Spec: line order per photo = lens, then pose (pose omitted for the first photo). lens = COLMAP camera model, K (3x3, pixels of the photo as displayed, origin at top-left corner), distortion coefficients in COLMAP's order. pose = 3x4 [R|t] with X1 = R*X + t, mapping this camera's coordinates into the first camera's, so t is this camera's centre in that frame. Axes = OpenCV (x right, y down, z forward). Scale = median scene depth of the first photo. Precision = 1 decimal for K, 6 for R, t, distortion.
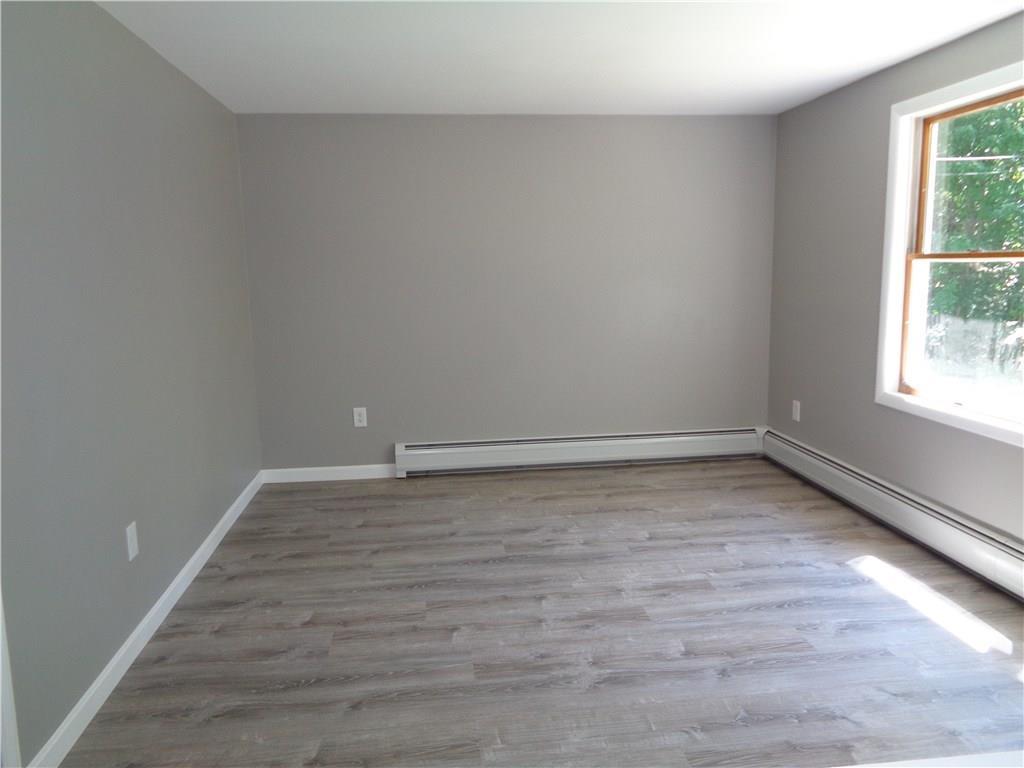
lens RADIAL K [[770.5, 0, 509.6], [0, 770.5, 384.4], [0, 0, 1]] dist [-0.002141, -0.005672]
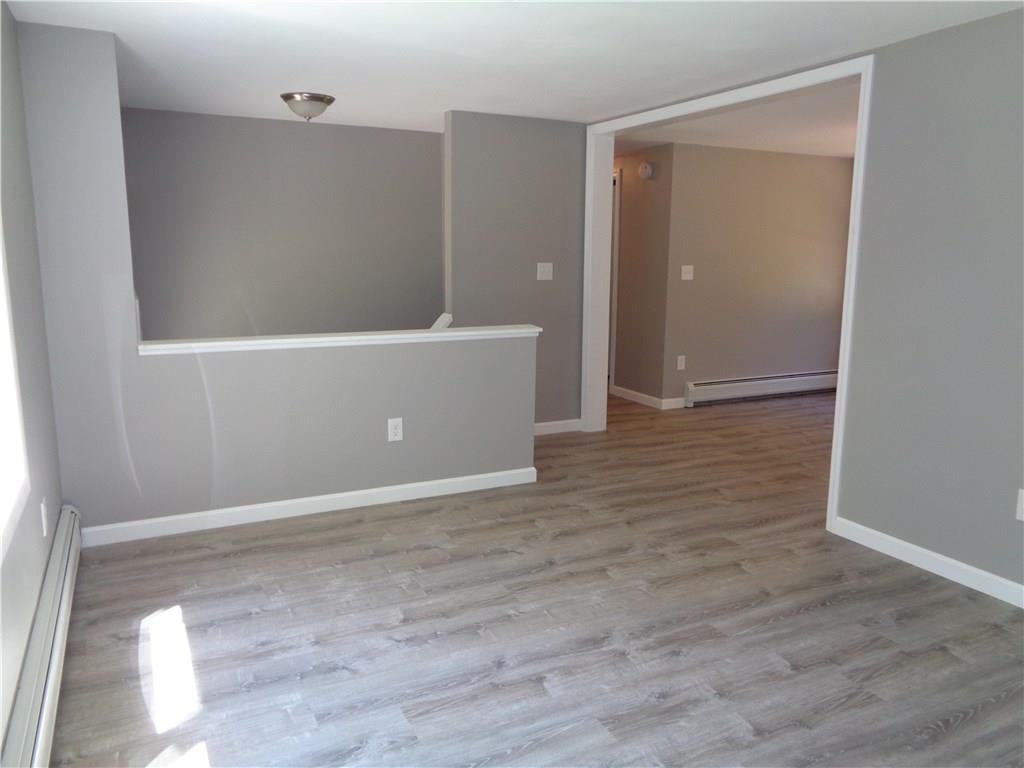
lens RADIAL K [[770.5, 0, 506.5], [0, 770.5, 382.9], [0, 0, 1]] dist [-0.002141, -0.005672]
pose [[-0.942958, 0.074381, -0.324495, 0.543292], [-0.034791, 0.947366, 0.318257, -0.281860], [0.331088, 0.311393, -0.890739, 1.704422]]
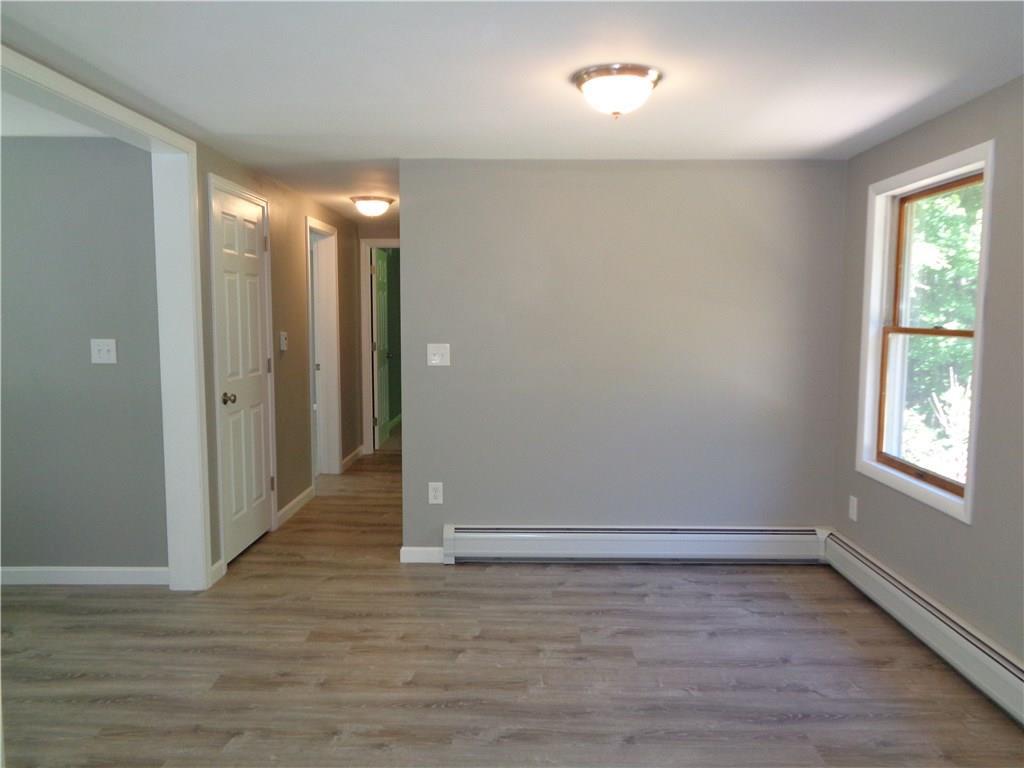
lens RADIAL K [[770.5, 0, 515.9], [0, 770.5, 381.5], [0, 0, 1]] dist [-0.002141, -0.005672]
pose [[-0.990912, 0.007441, 0.134308, -1.210424], [0.039798, 0.969985, 0.239887, -0.171223], [-0.128492, 0.243052, -0.961465, 1.105119]]
